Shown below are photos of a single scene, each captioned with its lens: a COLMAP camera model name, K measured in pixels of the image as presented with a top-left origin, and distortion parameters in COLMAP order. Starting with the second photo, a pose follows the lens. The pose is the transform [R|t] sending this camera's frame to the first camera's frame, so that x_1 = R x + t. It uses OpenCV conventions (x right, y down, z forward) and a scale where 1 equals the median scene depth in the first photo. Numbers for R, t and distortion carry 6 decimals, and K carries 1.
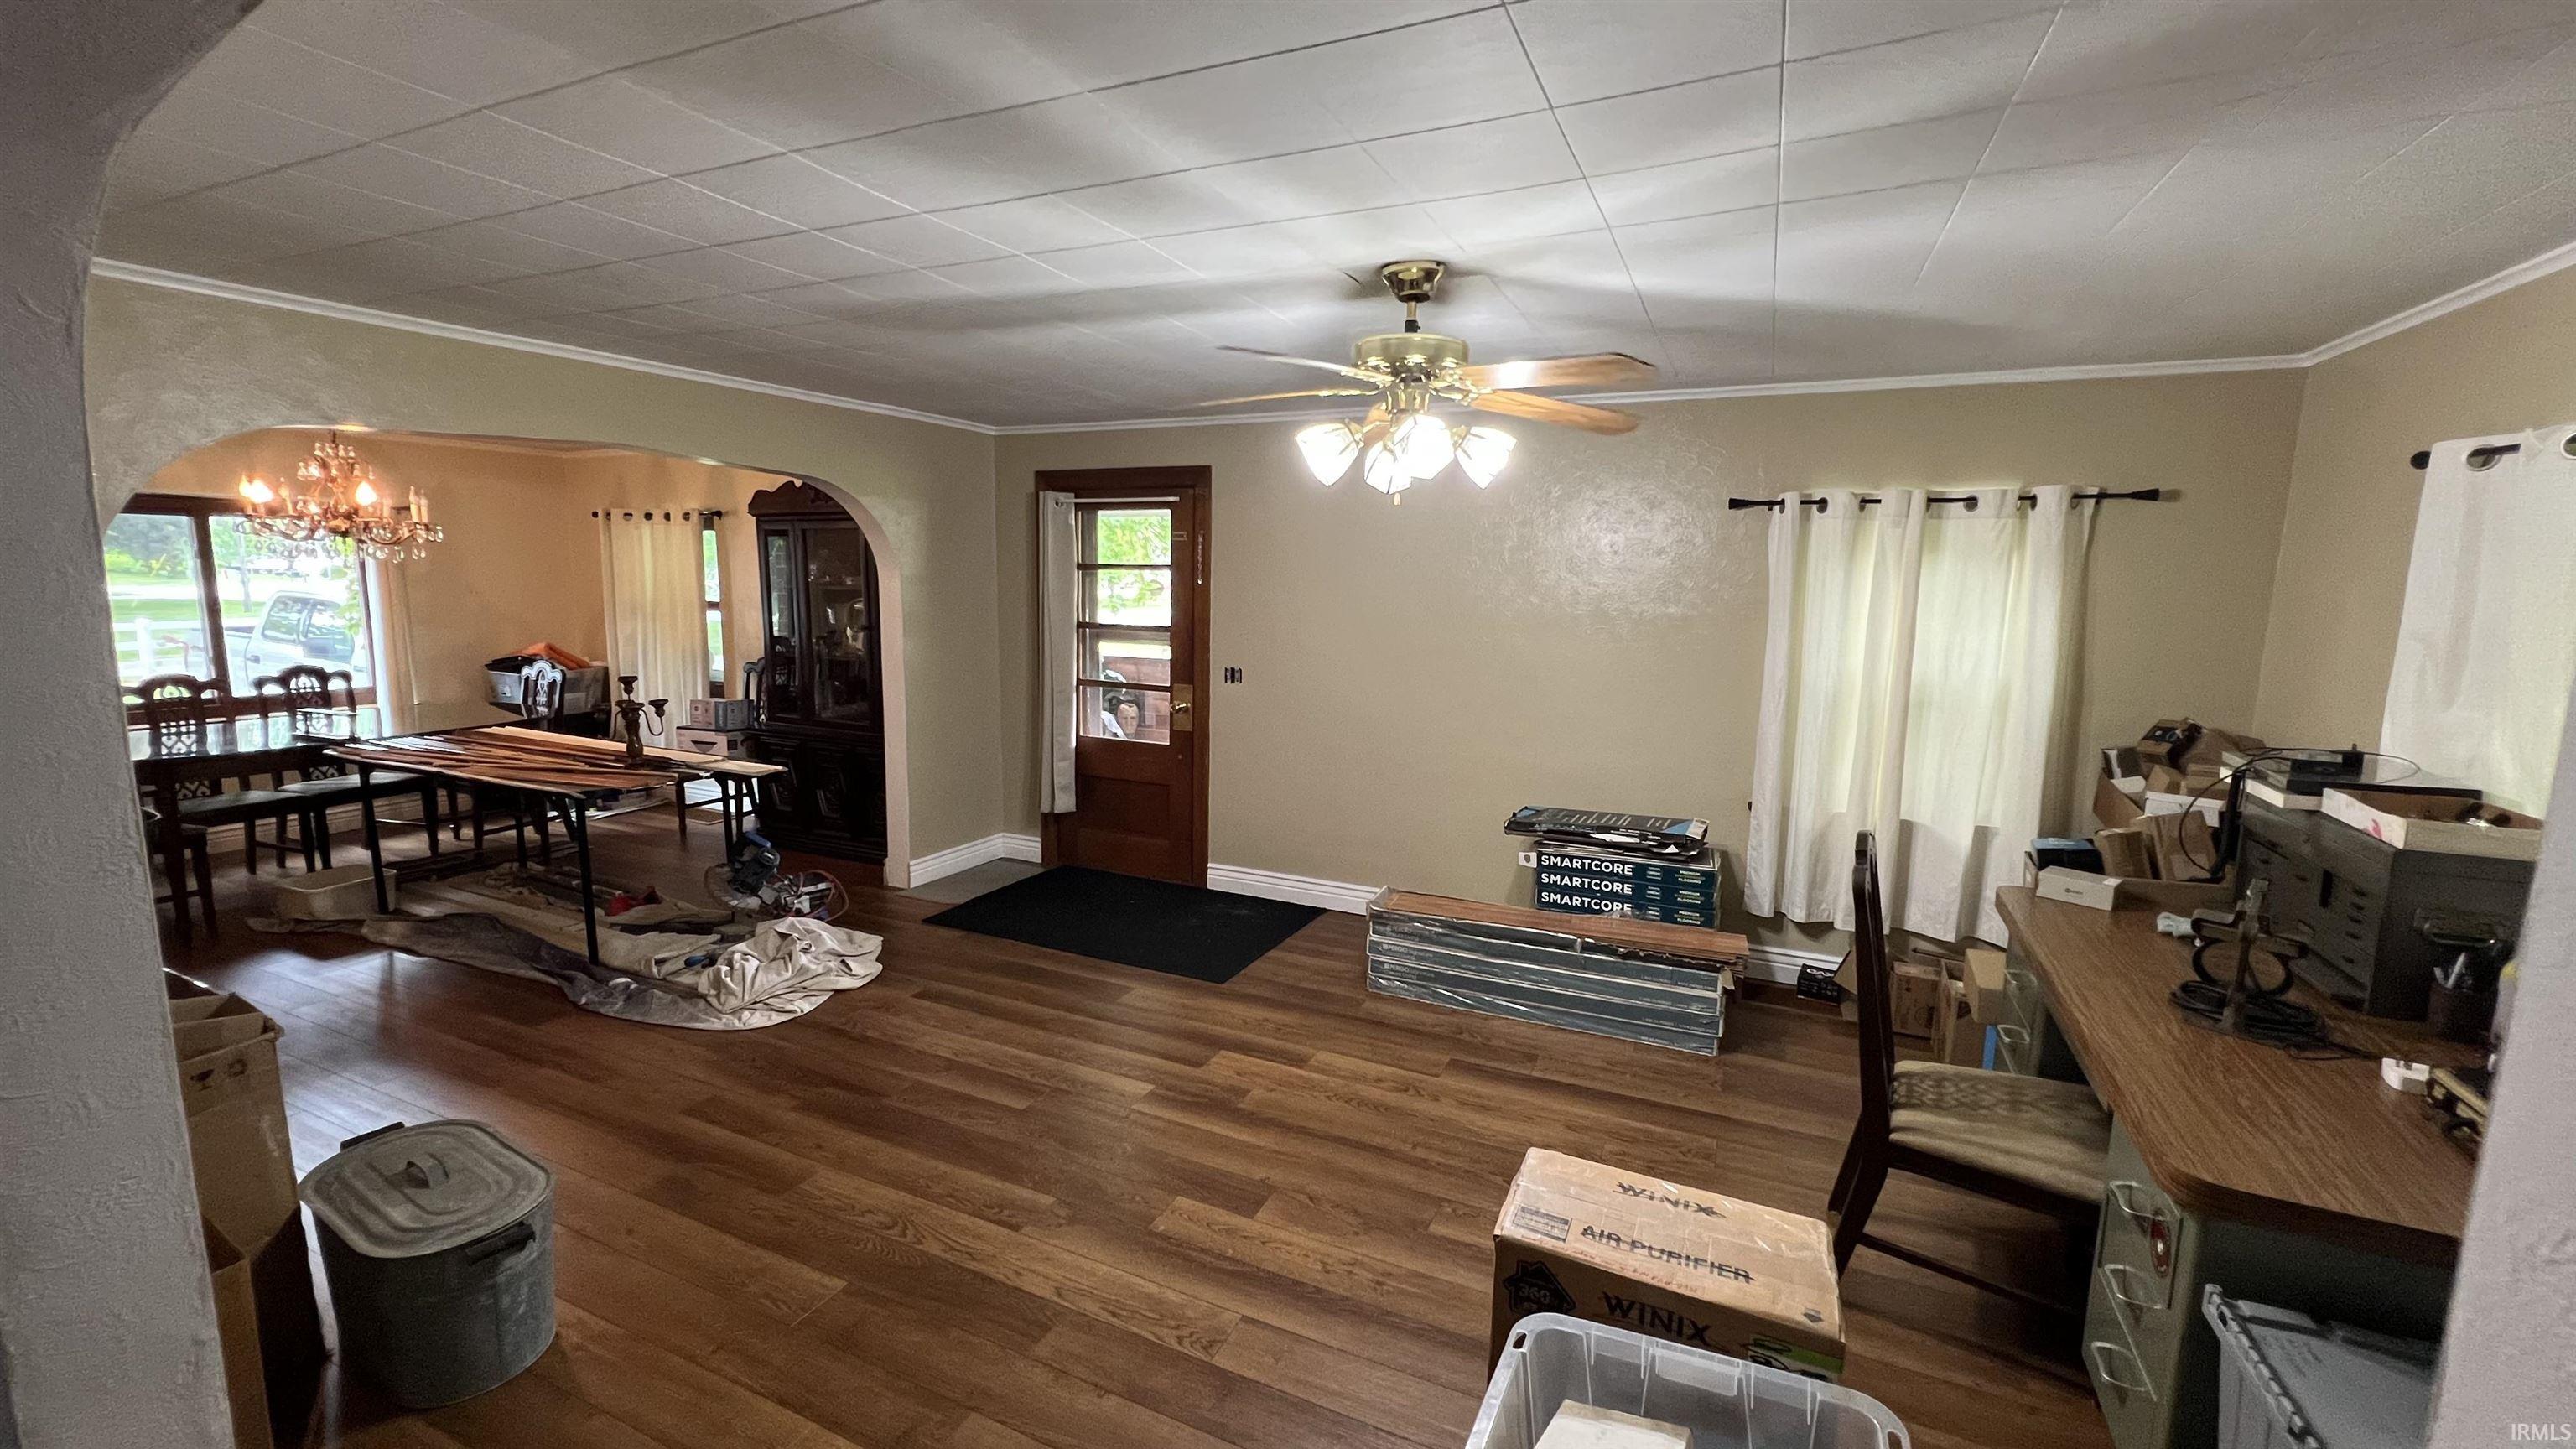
lens RADIAL K [[1030.8, 0, 1282.7], [0, 1030.8, 718.0], [0, 0, 1]] dist [0.000308, 0.000851]
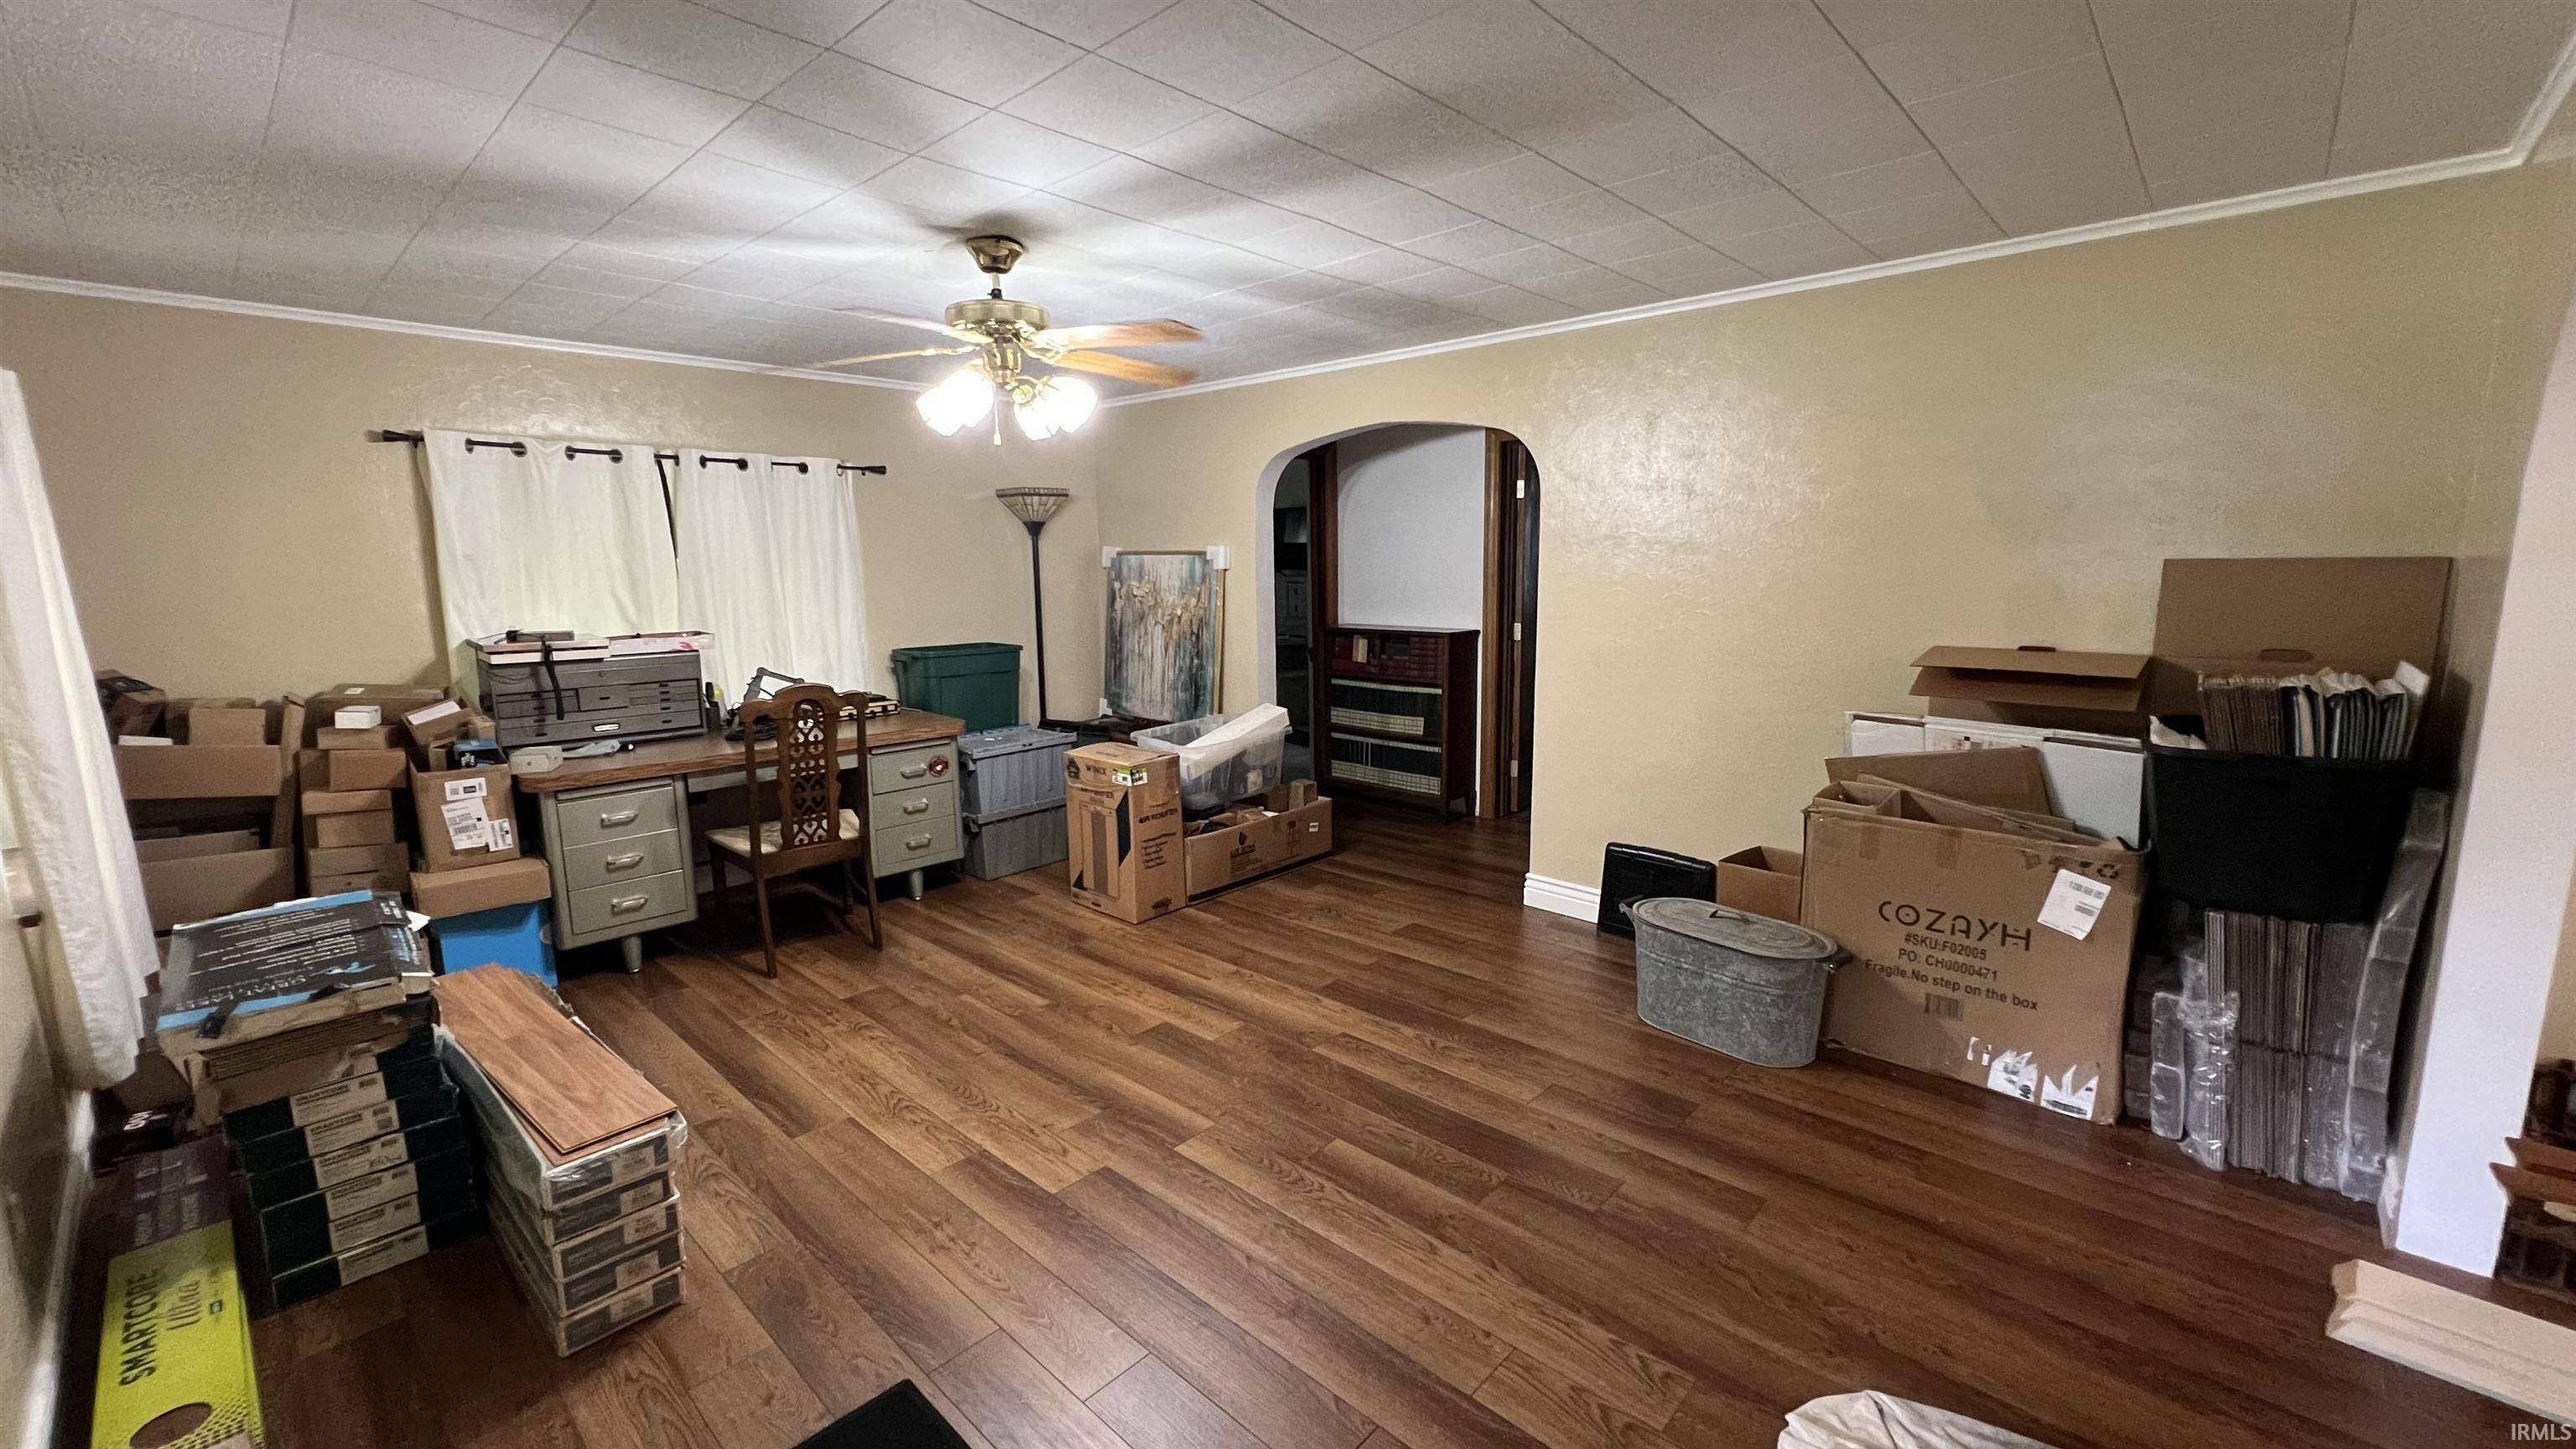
lens RADIAL K [[1030.8, 0, 1293.0], [0, 1030.8, 724.9], [0, 0, 1]] dist [0.000308, 0.000851]
pose [[-0.953764, -0.051553, 0.296102, -0.277269], [0.041684, 0.952970, 0.300185, -0.122533], [-0.297652, 0.298648, -0.906759, 1.029811]]
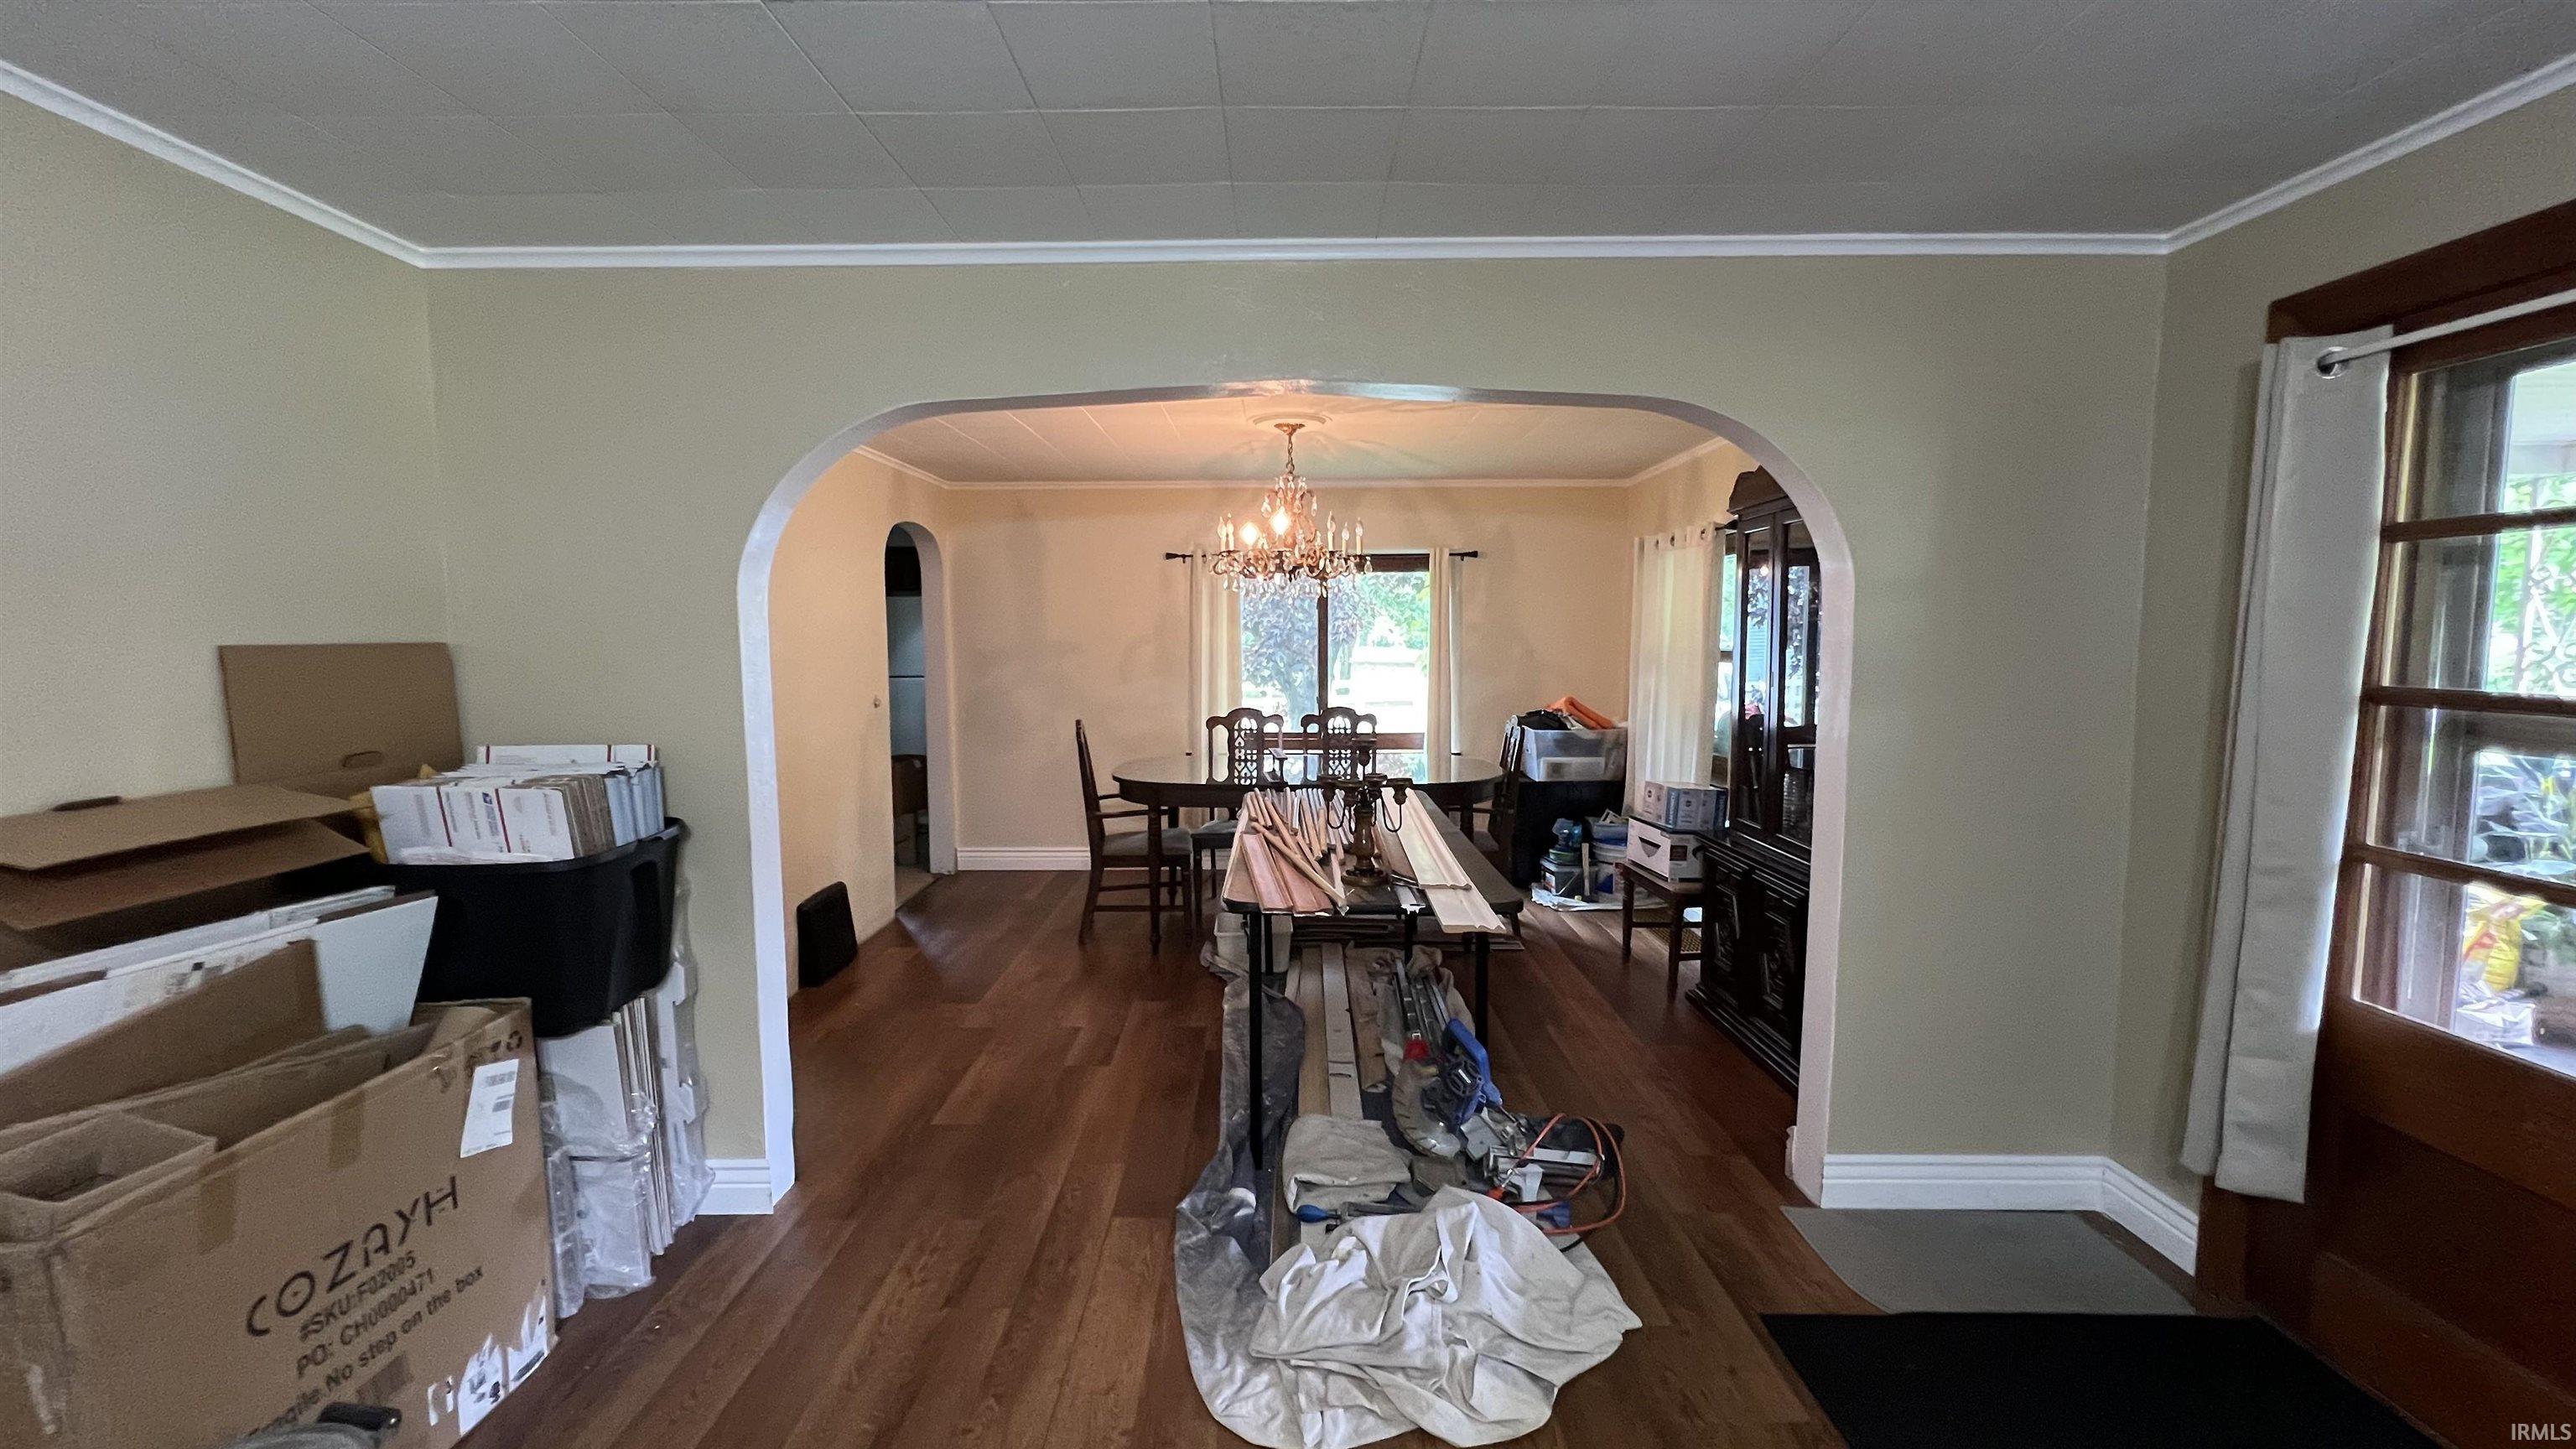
lens RADIAL K [[1030.8, 0, 1287.8], [0, 1030.8, 722.5], [0, 0, 1]] dist [0.000308, 0.000851]
pose [[0.427943, 0.061057, -0.901741, -0.039034], [-0.118580, 0.992884, 0.010953, -0.043712], [0.895993, 0.102242, 0.432138, 0.549408]]
